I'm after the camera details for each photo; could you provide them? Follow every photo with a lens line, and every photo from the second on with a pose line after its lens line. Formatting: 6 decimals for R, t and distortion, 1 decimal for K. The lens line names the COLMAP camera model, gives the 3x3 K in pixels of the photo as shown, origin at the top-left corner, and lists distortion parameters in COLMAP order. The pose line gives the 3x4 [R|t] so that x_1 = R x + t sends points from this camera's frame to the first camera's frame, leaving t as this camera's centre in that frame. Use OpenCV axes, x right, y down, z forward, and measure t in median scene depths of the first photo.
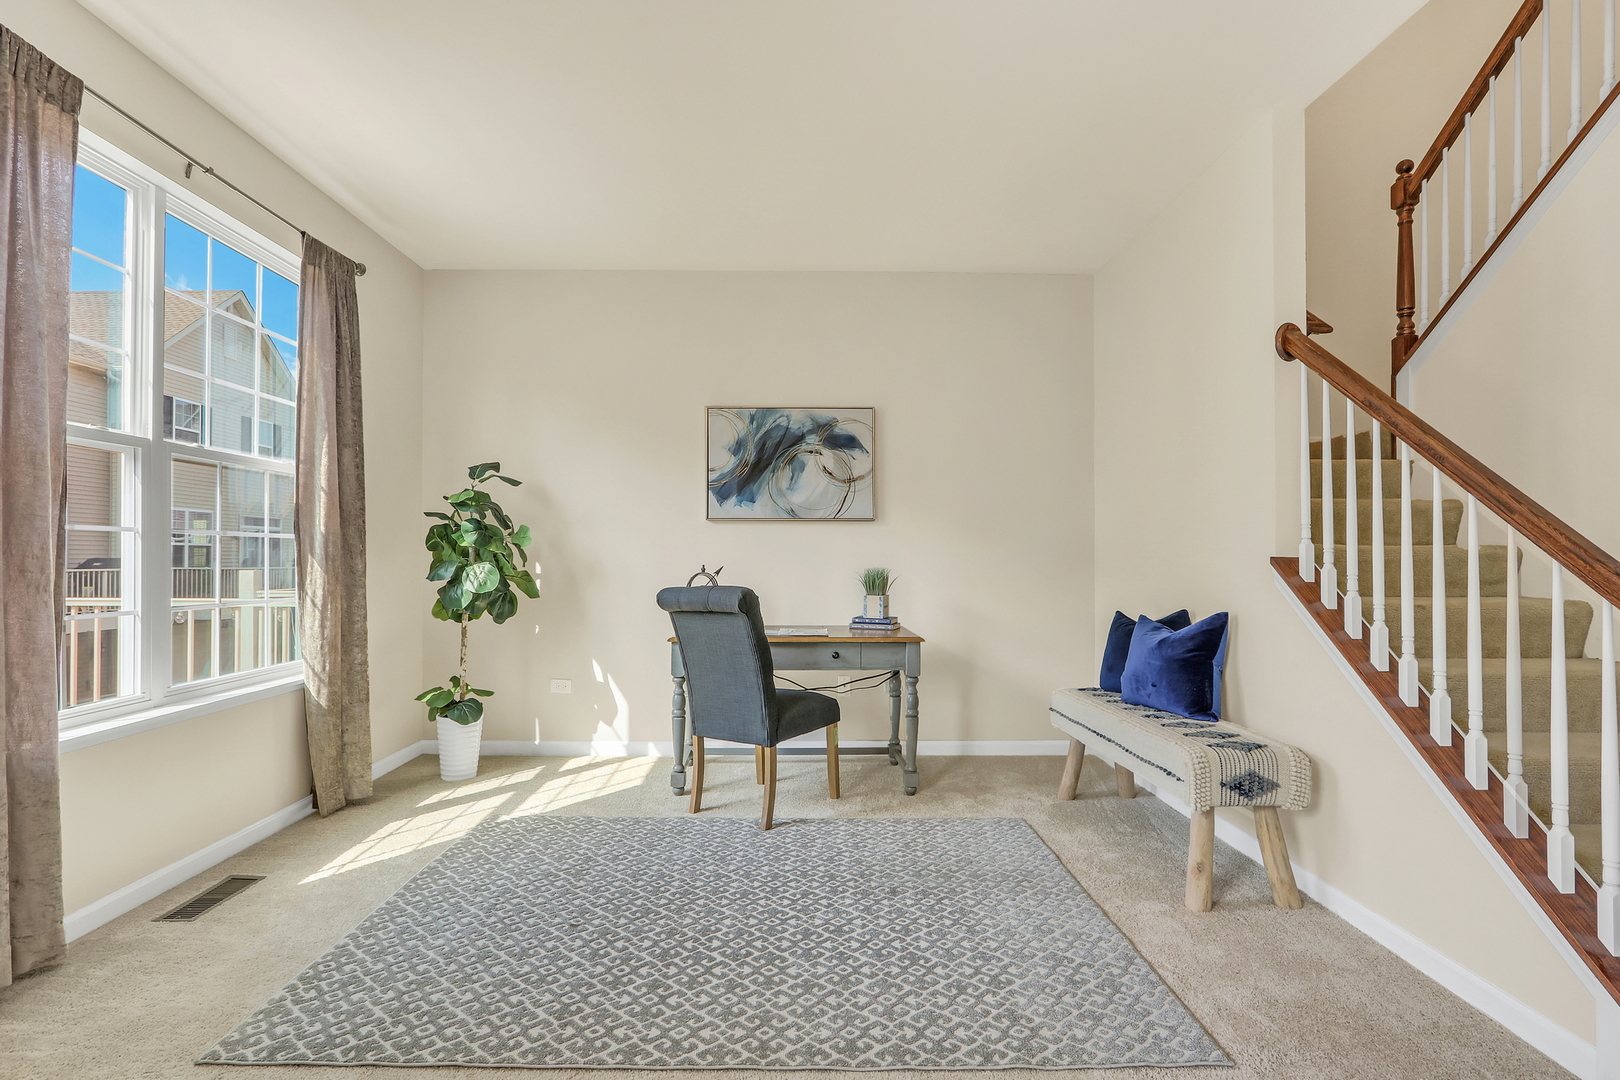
lens RADIAL K [[778.6, 0, 793.3], [0, 778.6, 549.9], [0, 0, 1]] dist [-0.027127, 0.008385]
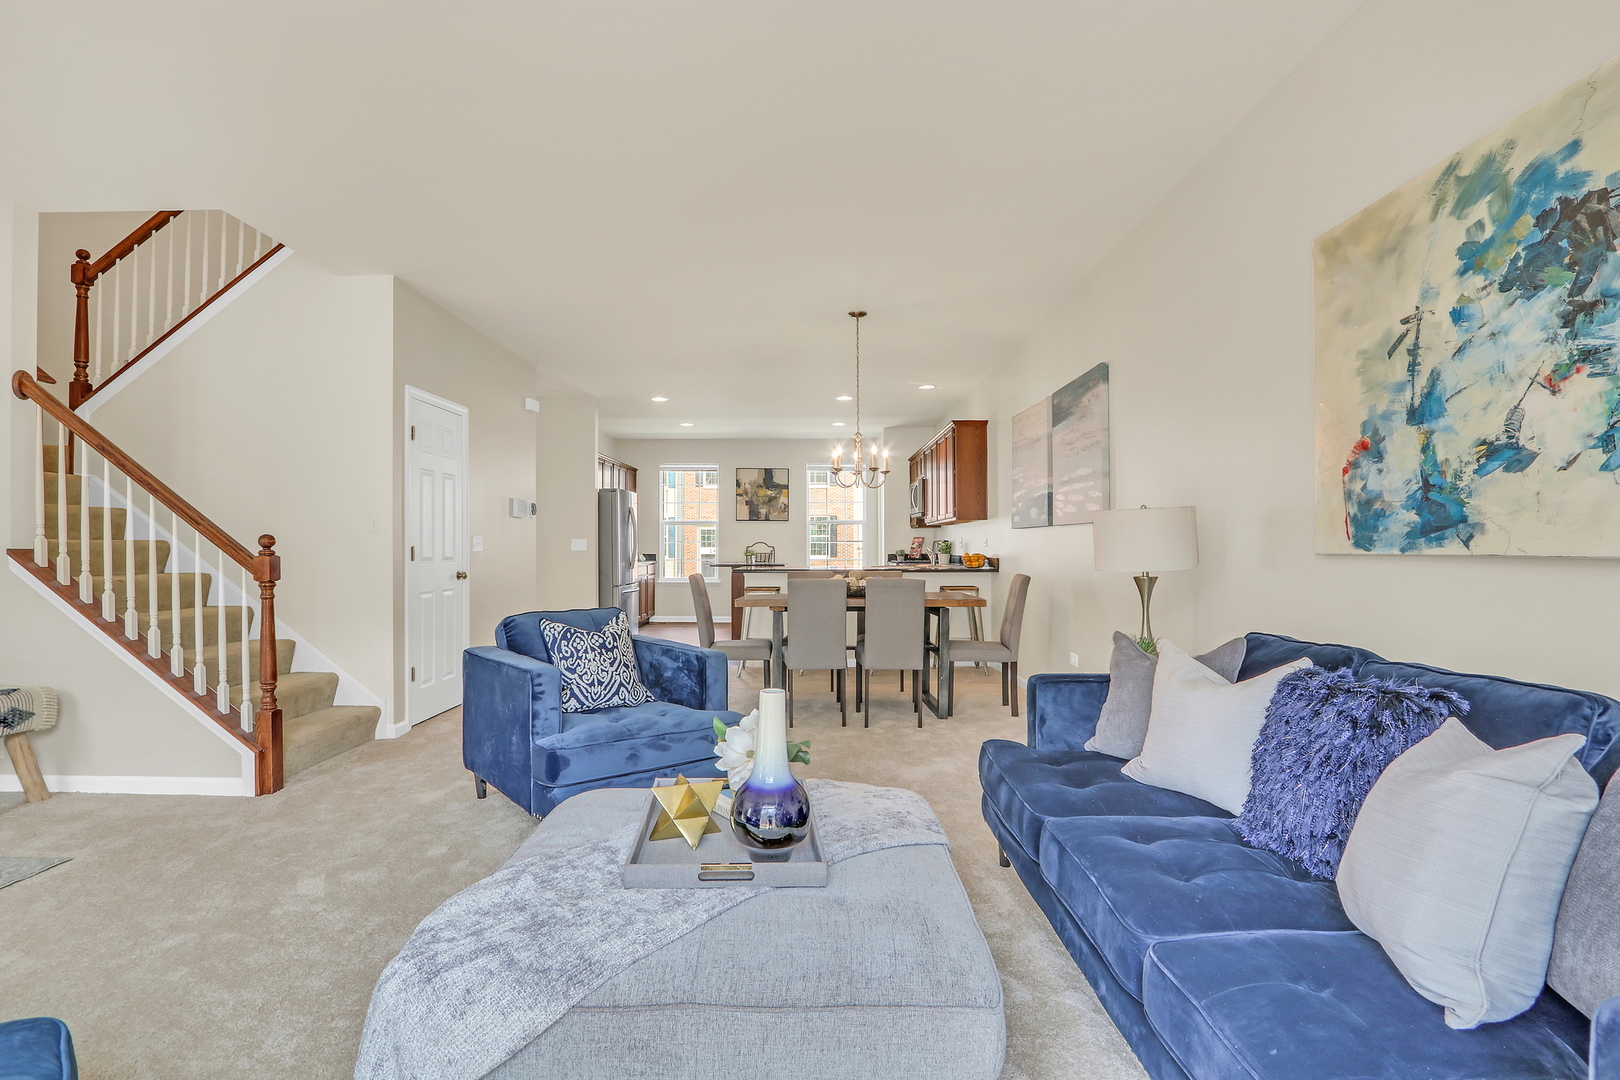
lens RADIAL K [[761.2, 0, 806.0], [0, 761.2, 546.1], [0, 0, 1]] dist [-0.021874, 0.003454]
pose [[0.014215, -0.001558, 0.999898, -0.482008], [-0.009982, 0.999949, 0.001700, -0.008087], [-0.999849, -0.010006, 0.014199, -0.281512]]
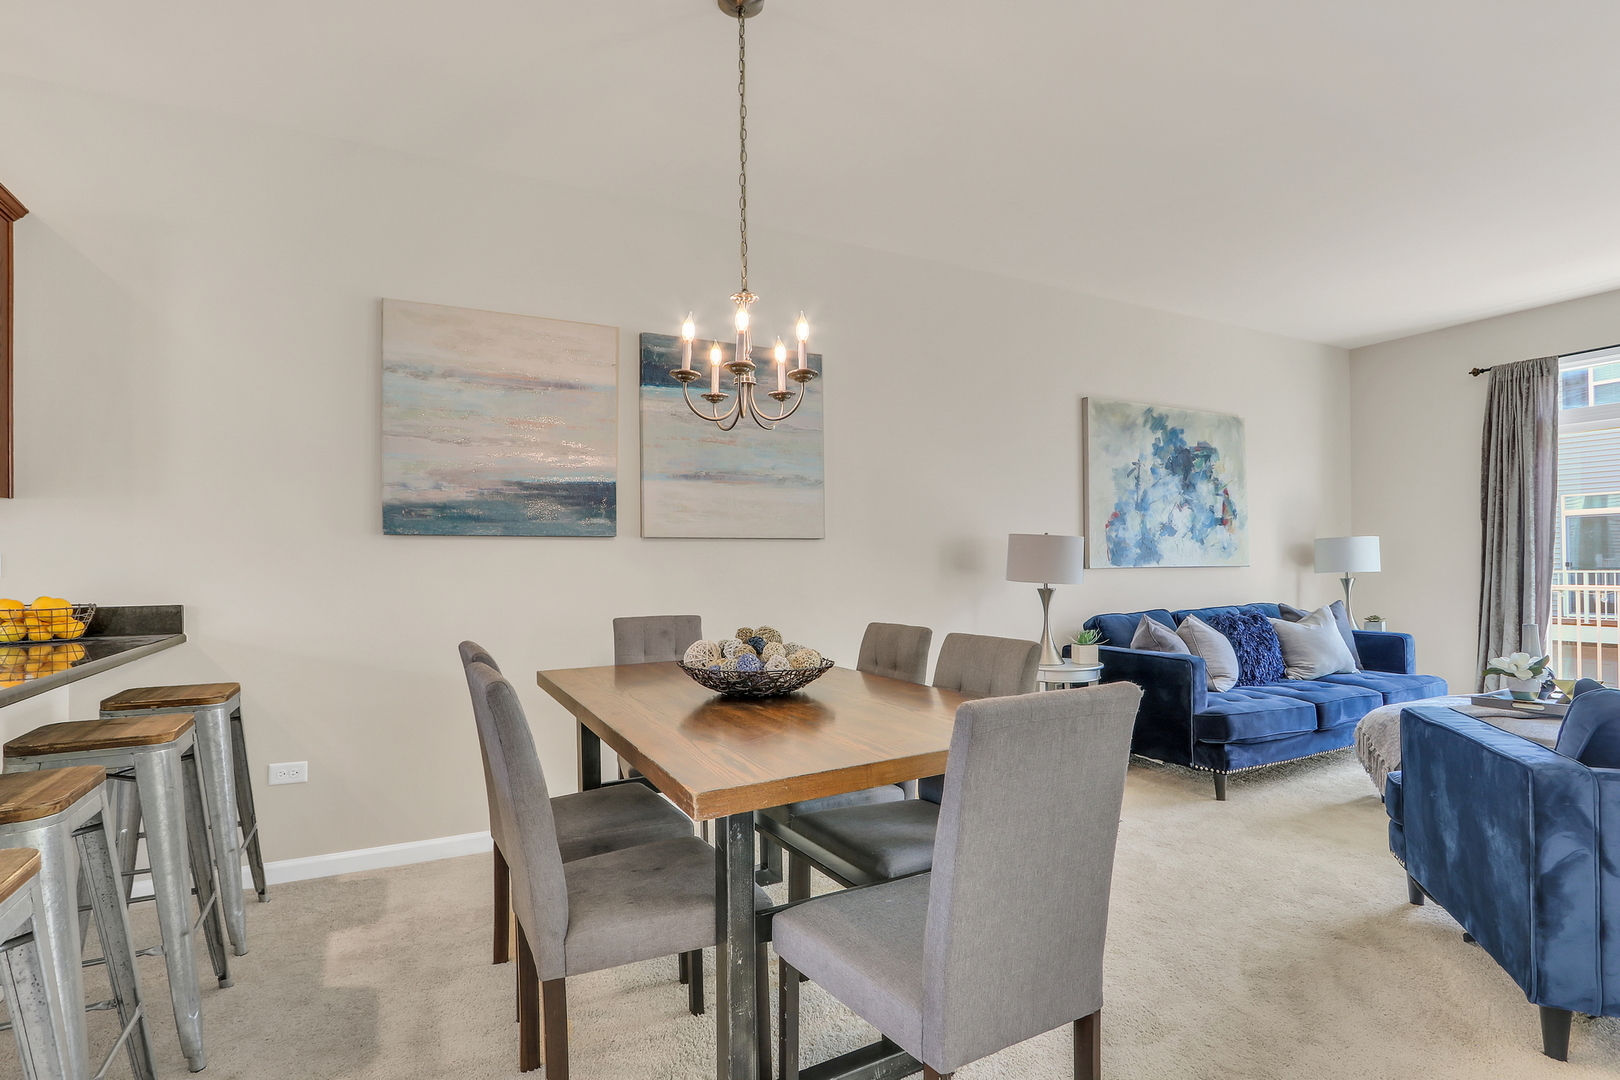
lens RADIAL K [[778.6, 0, 792.7], [0, 778.6, 549.1], [0, 0, 1]] dist [-0.027127, 0.008385]
pose [[-0.895598, -0.001972, -0.444860, 1.275614], [0.013597, 0.999402, -0.031805, -0.002539], [0.444657, -0.034533, -0.895035, 0.212549]]
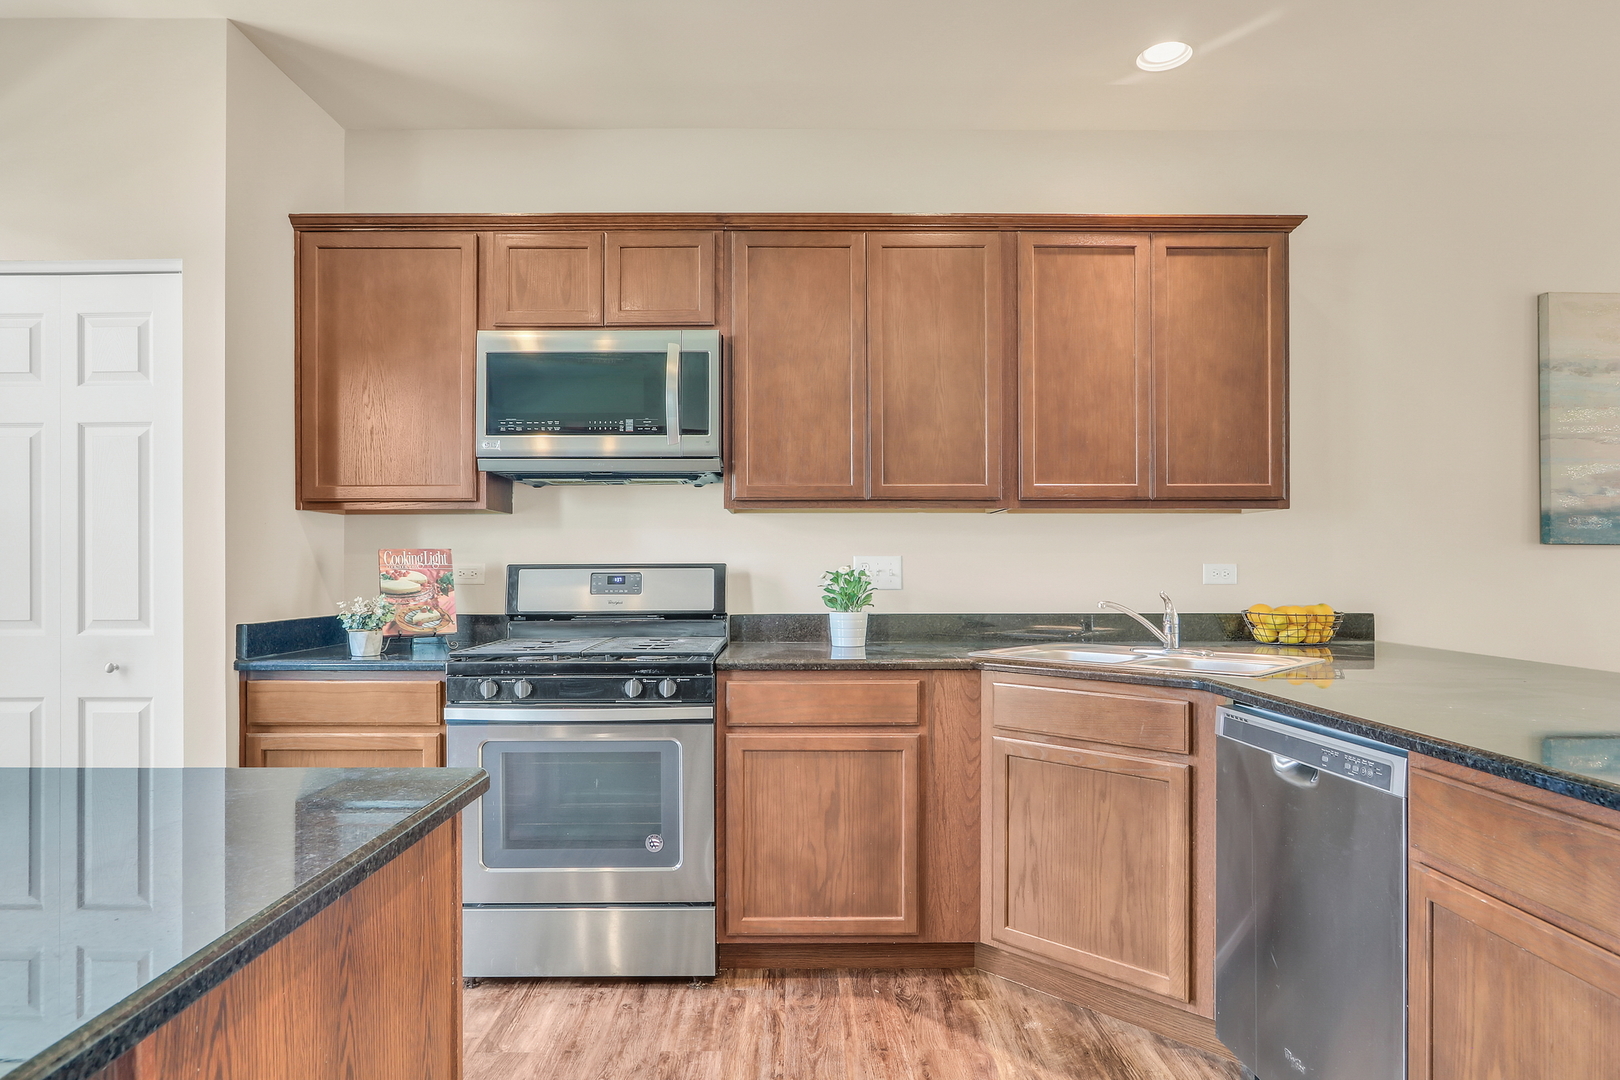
lens RADIAL K [[910.0, 0, 806.5], [0, 910.0, 553.5], [0, 0, 1]] dist [-0.011315, -0.002674]
pose [[-0.999990, -0.001039, 0.004306, 2.057528], [-0.001160, 0.999604, -0.028099, -0.014118], [-0.004275, -0.028103, -0.999596, 0.192934]]
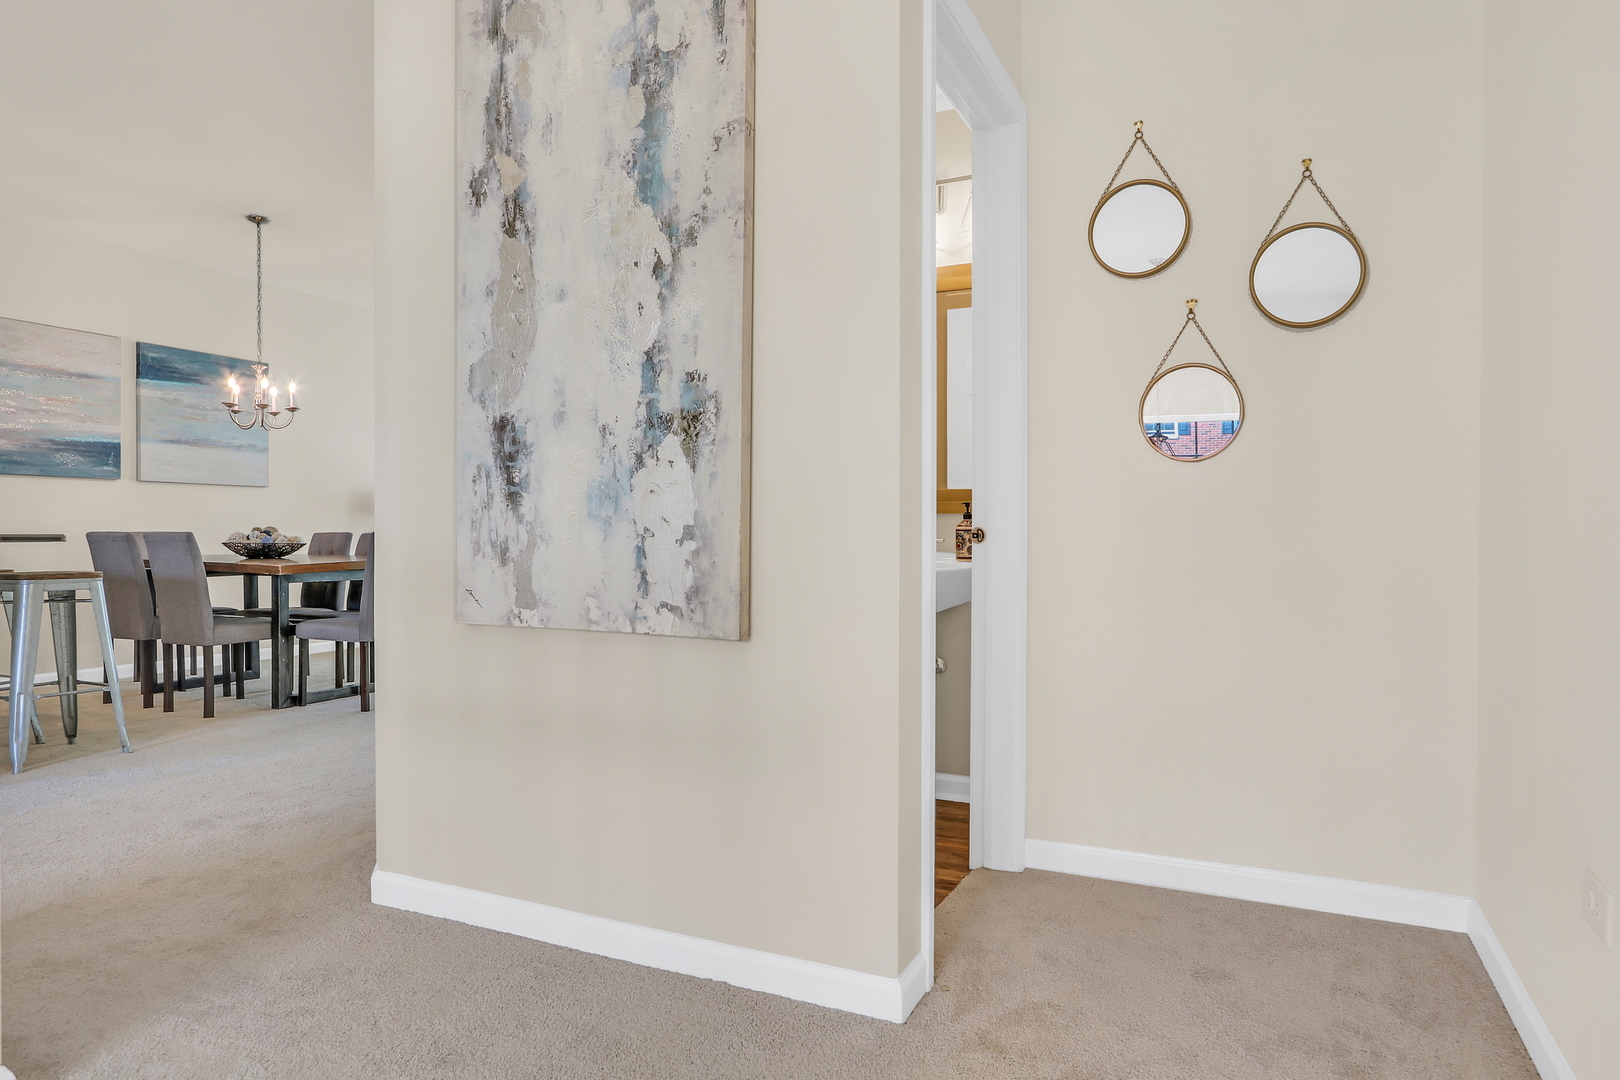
lens RADIAL K [[910.0, 0, 779.6], [0, 910.0, 549.0], [0, 0, 1]] dist [-0.011315, -0.002674]
pose [[-0.435588, 0.015285, -0.900017, 2.016098], [0.006905, 0.999883, 0.013639, 0.062913], [0.900120, -0.000274, -0.435642, 1.077211]]
